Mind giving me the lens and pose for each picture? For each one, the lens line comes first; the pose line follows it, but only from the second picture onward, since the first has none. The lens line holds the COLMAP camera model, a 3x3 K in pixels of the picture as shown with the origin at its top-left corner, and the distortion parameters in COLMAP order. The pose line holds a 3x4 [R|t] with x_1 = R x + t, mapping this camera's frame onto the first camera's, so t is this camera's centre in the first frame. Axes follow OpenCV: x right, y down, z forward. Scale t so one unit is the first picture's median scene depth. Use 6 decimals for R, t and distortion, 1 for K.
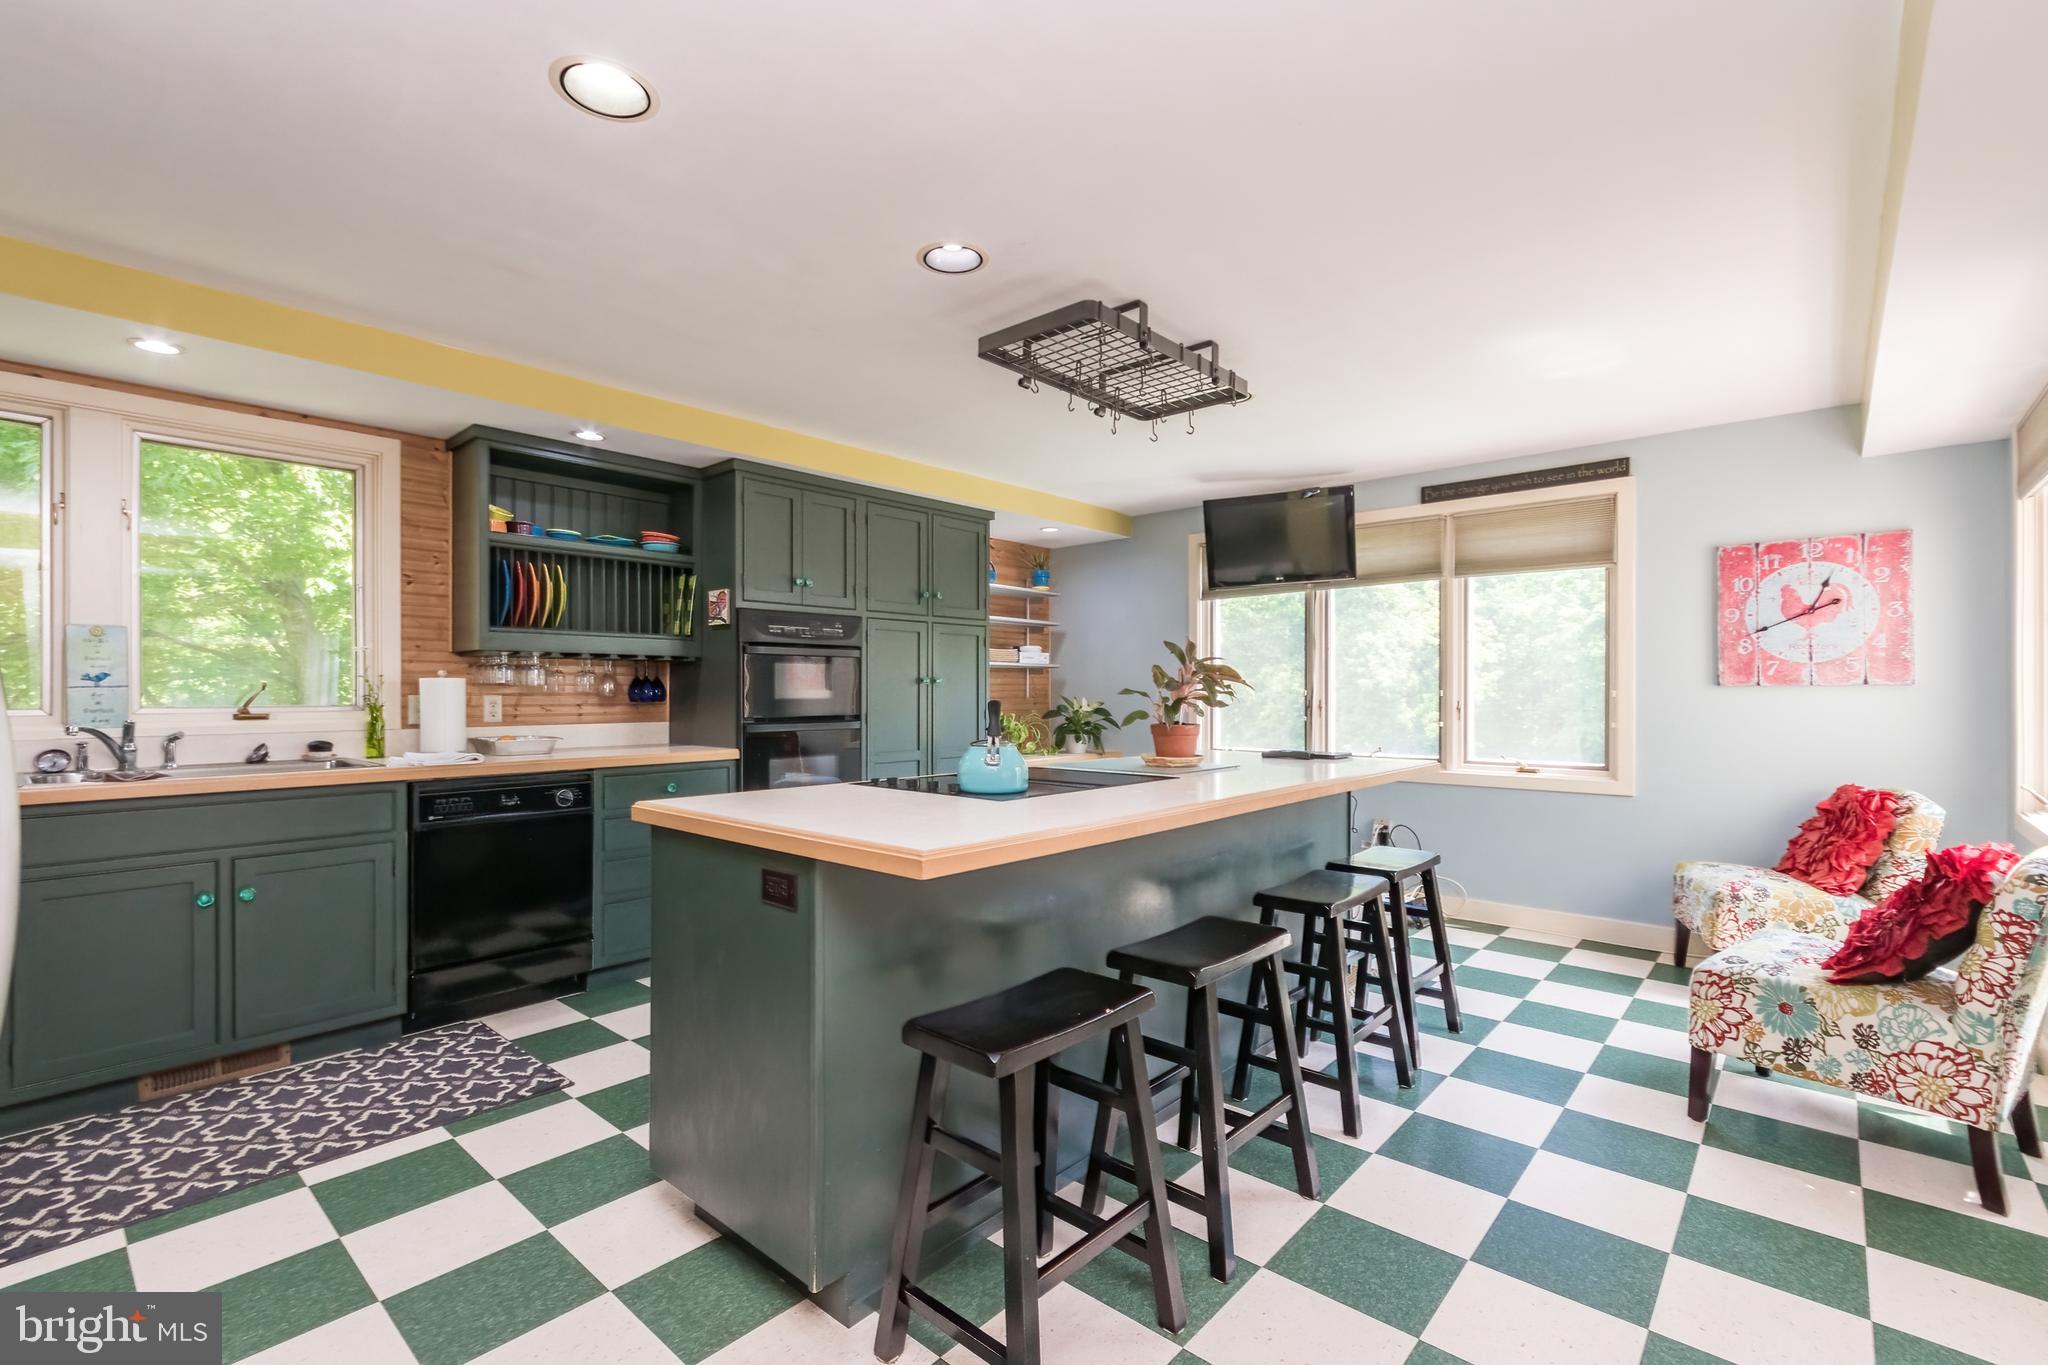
lens RADIAL K [[868.8, 0, 1130.1], [0, 868.8, 702.9], [0, 0, 1]] dist [-0.000143, 0.000143]
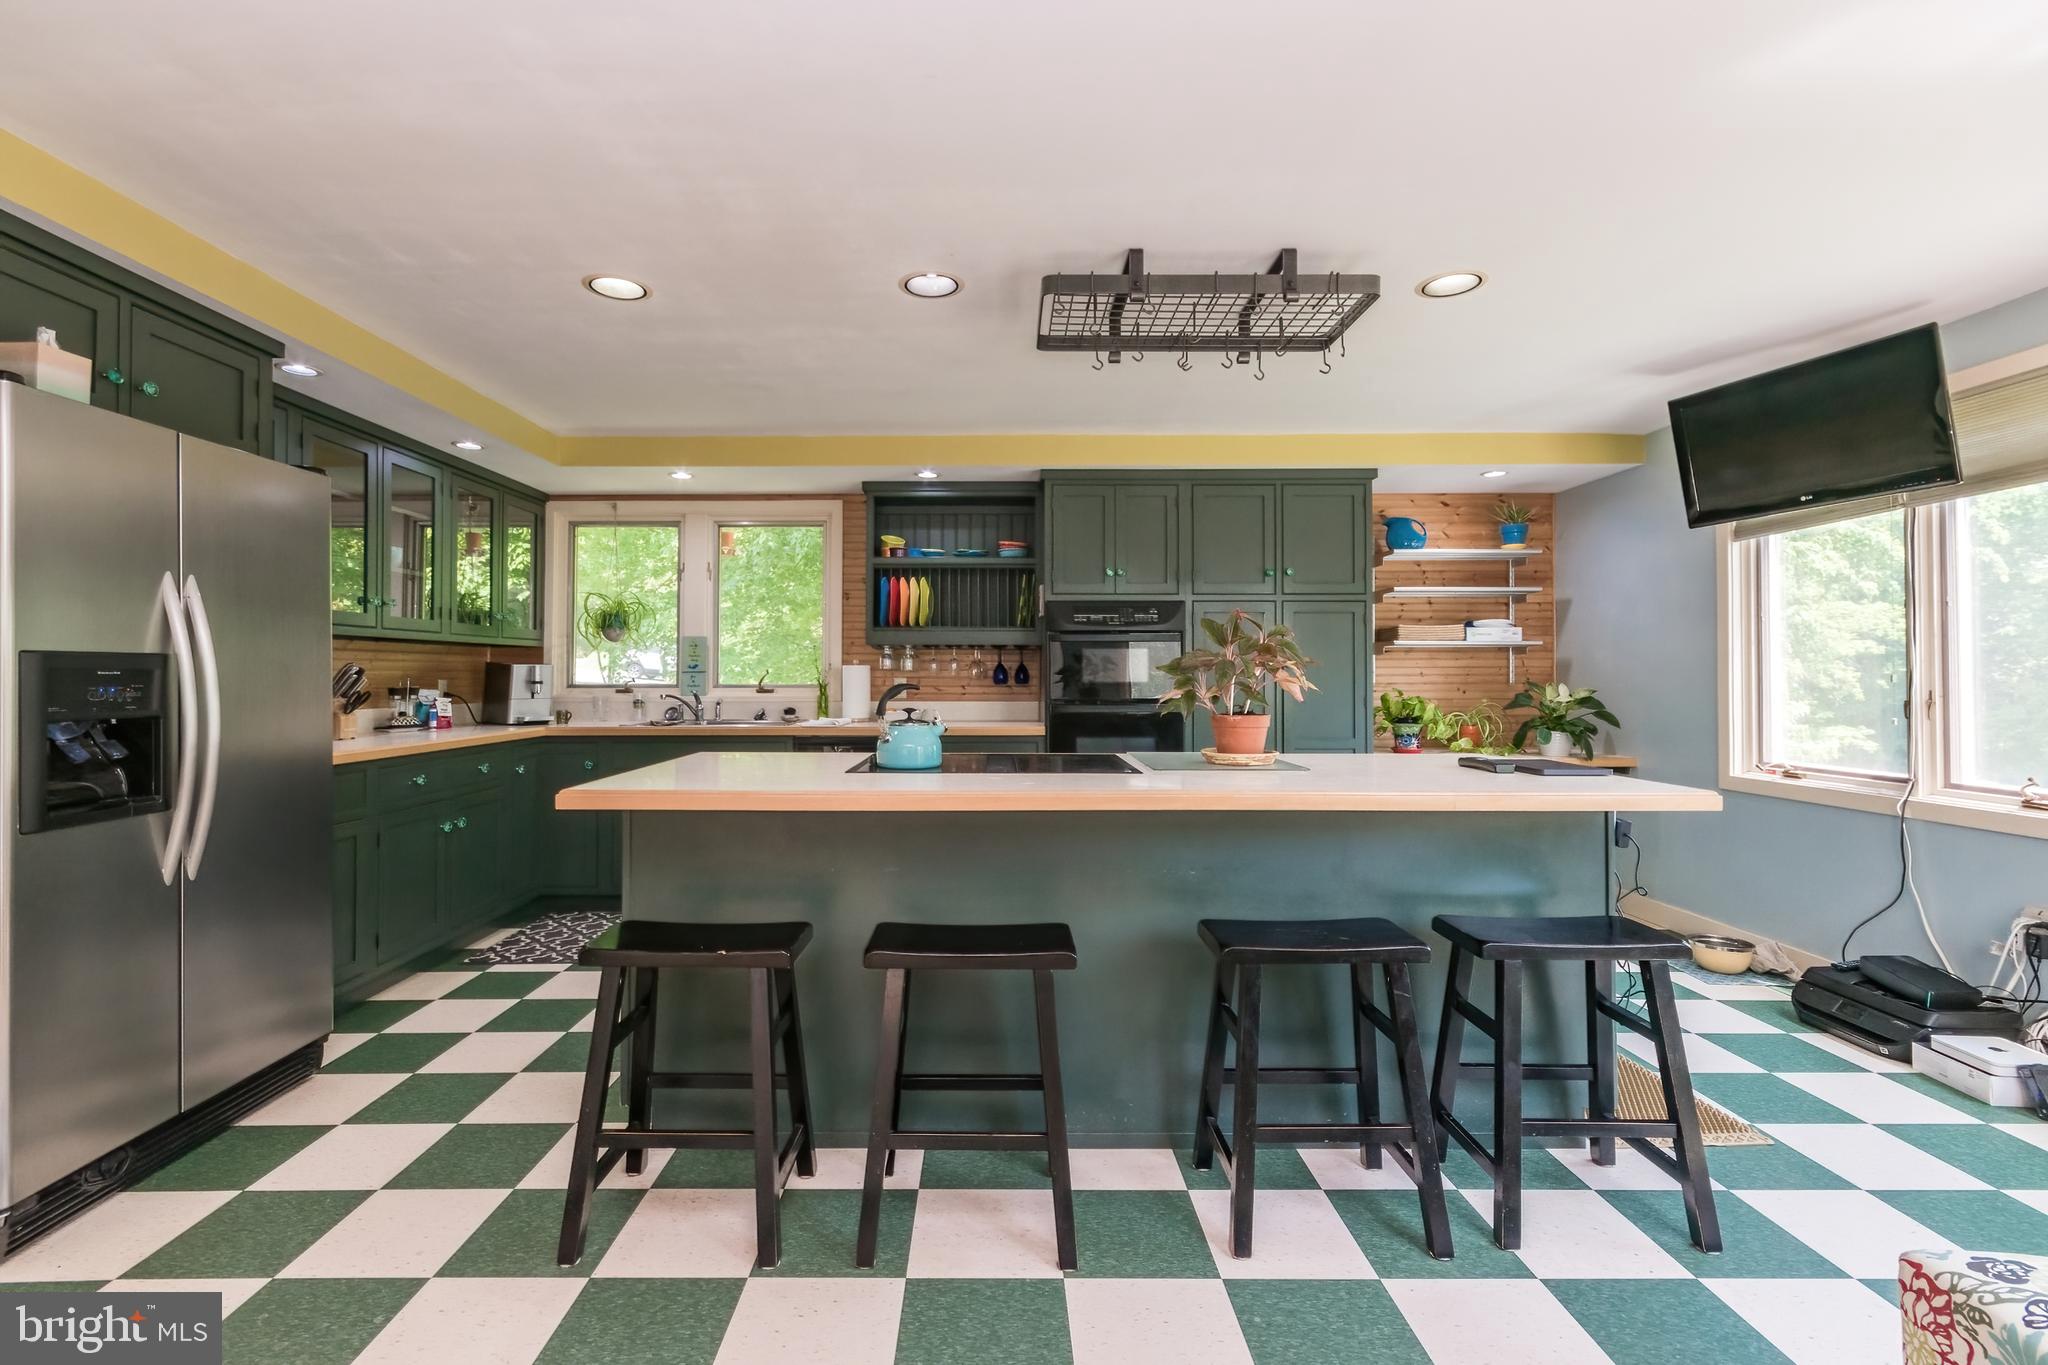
lens RADIAL K [[924.8, 0, 1019.0], [0, 924.8, 694.6], [0, 0, 1]] dist [0.002962, 0.001334]
pose [[0.674684, 0.015857, -0.737937, 0.409010], [-0.010728, 0.999874, 0.011677, -0.001773], [0.738029, 0.000039, 0.674769, 0.158238]]
